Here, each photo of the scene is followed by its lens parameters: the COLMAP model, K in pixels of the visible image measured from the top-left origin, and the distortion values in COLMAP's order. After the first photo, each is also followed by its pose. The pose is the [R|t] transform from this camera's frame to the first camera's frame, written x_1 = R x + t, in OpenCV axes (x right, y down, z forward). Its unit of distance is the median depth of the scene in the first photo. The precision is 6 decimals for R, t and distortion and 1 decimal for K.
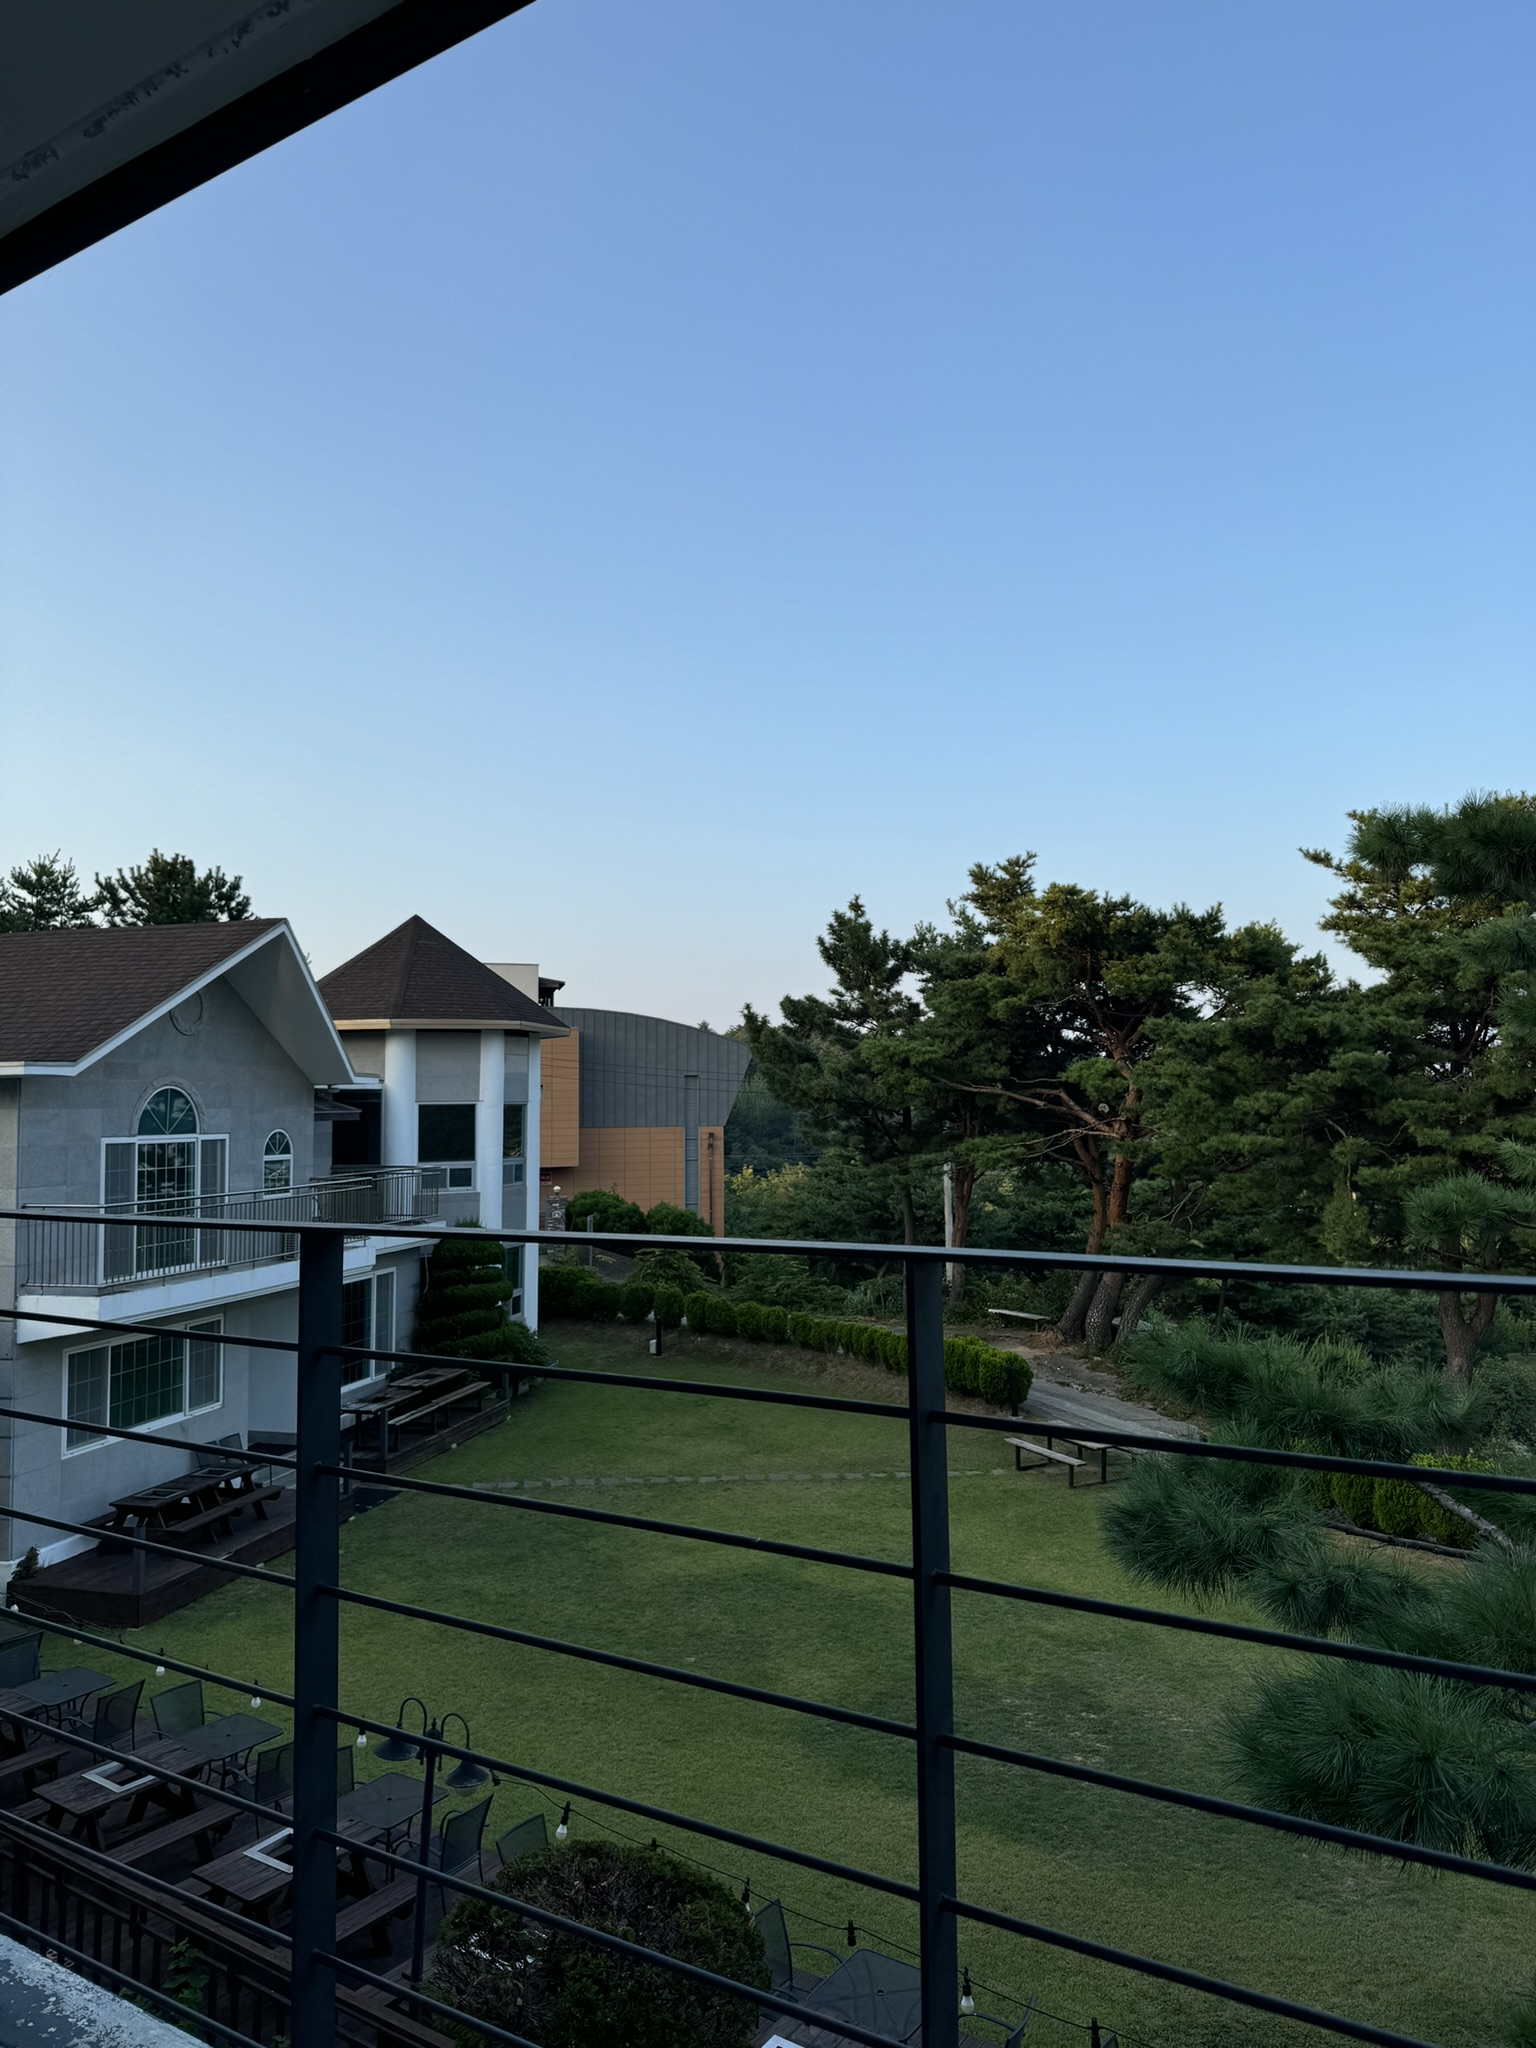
lens RADIAL K [[1433.3, 0, 718.4], [0, 1433.3, 1012.9], [0, 0, 1]] dist [0.042421, -0.045119]
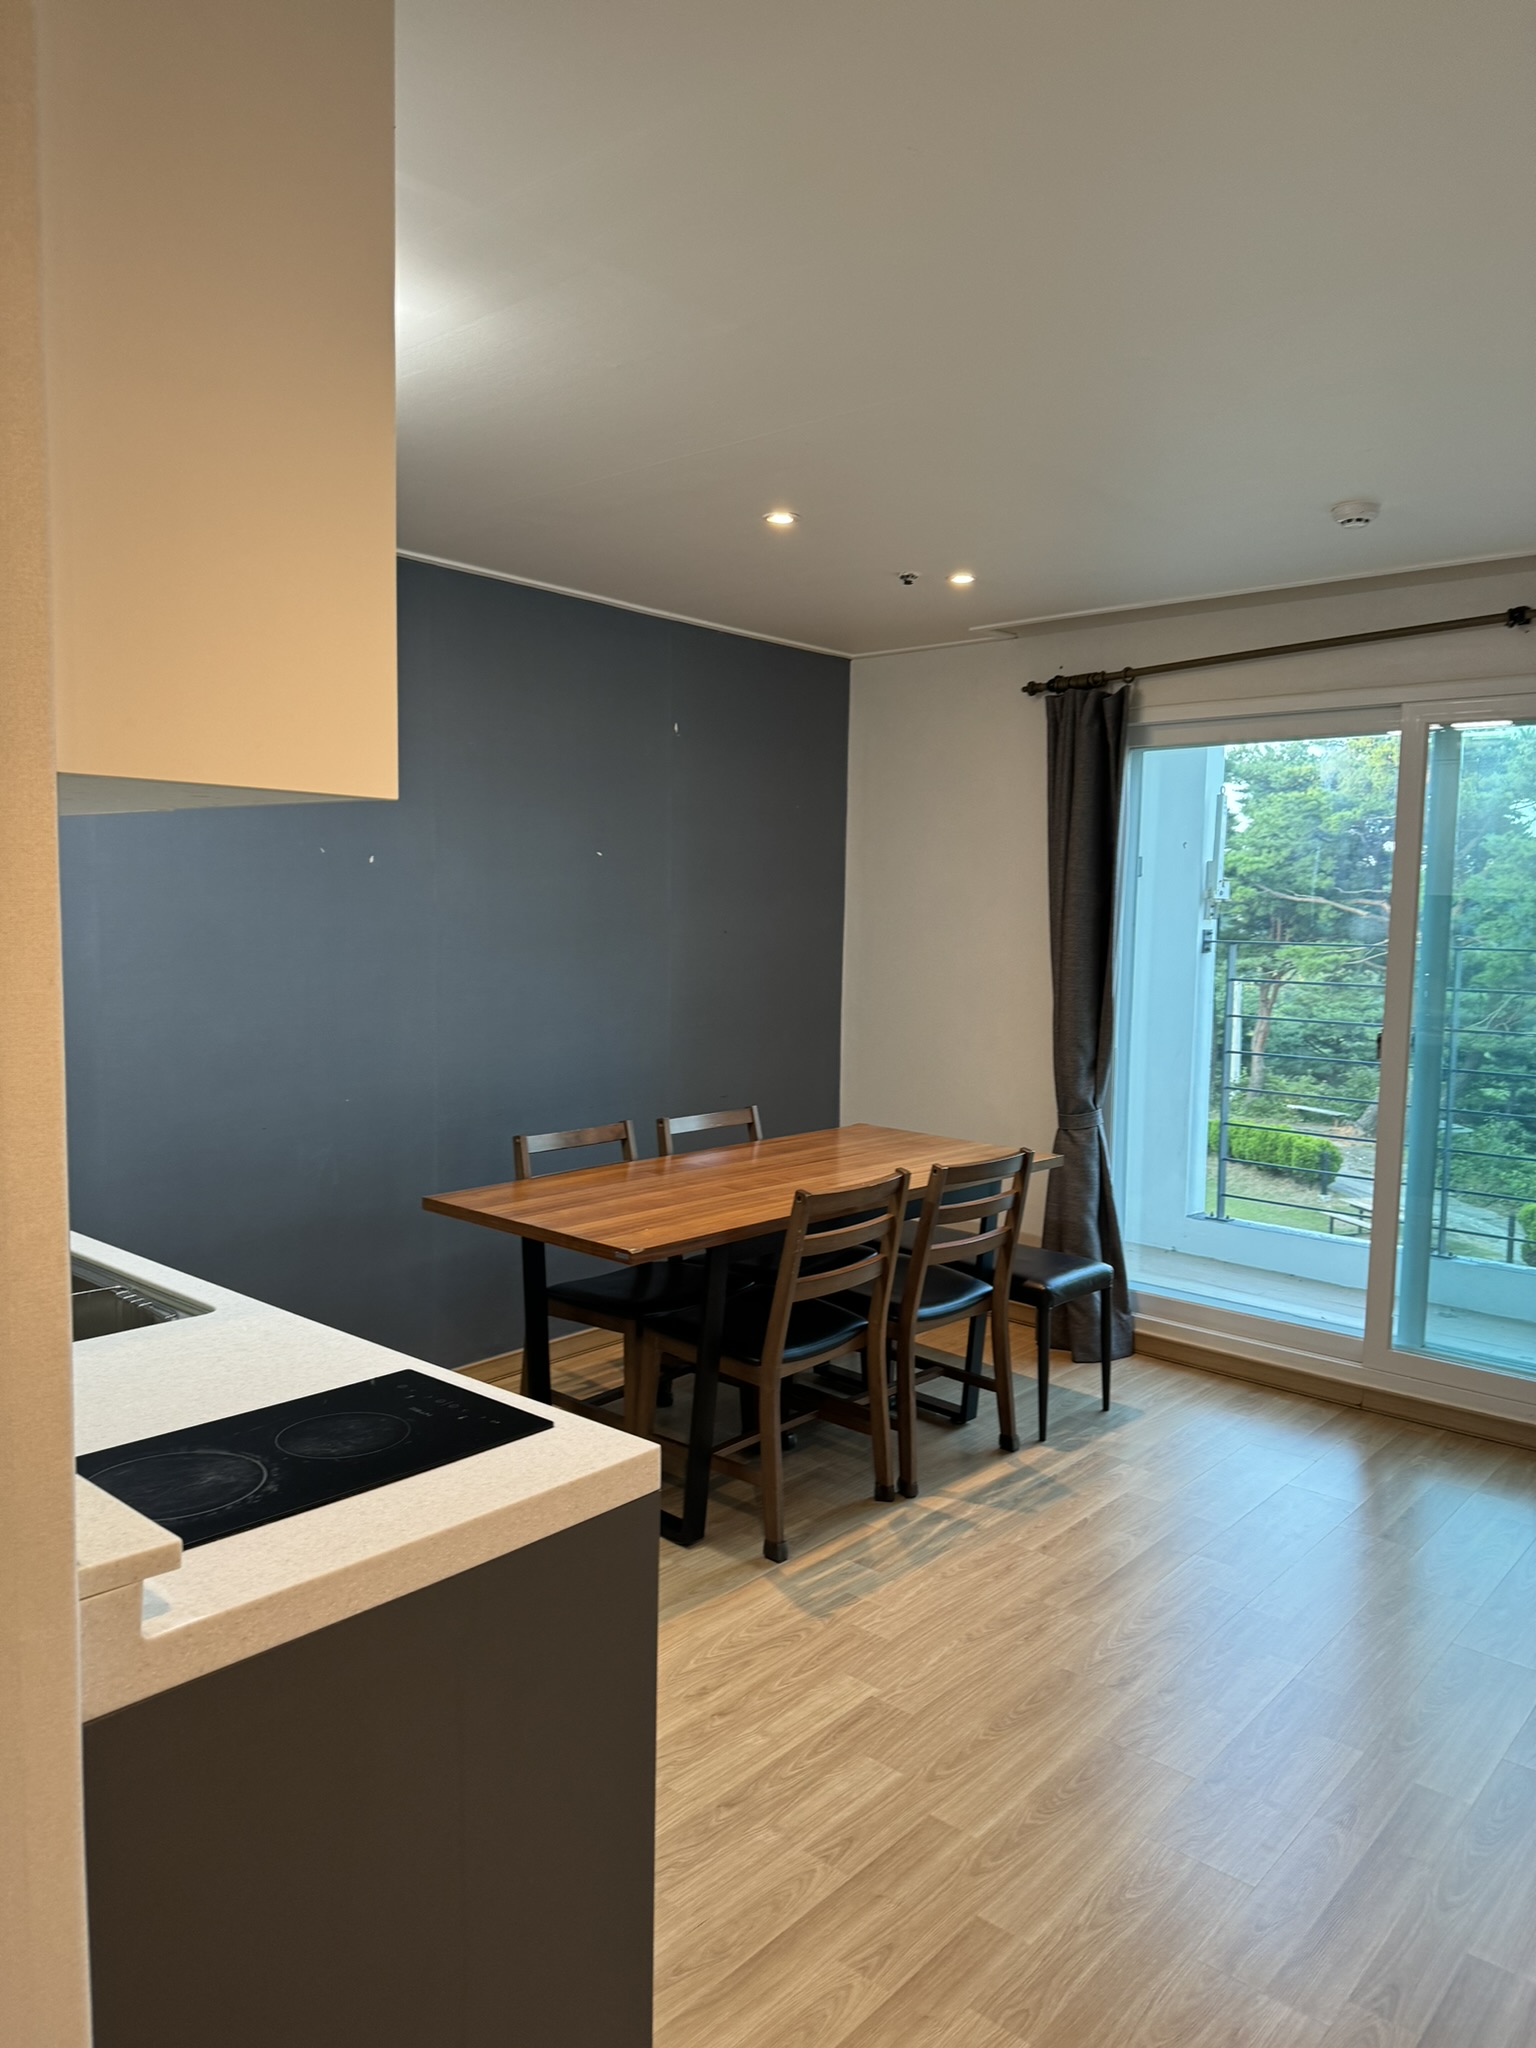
lens RADIAL K [[1433.3, 0, 773.7], [0, 1433.3, 1025.1], [0, 0, 1]] dist [0.042421, -0.045119]
pose [[0.991064, 0.039155, -0.127514, -0.068347], [-0.019907, 0.988658, 0.148856, -0.004996], [0.131896, -0.144988, 0.980603, -0.109525]]
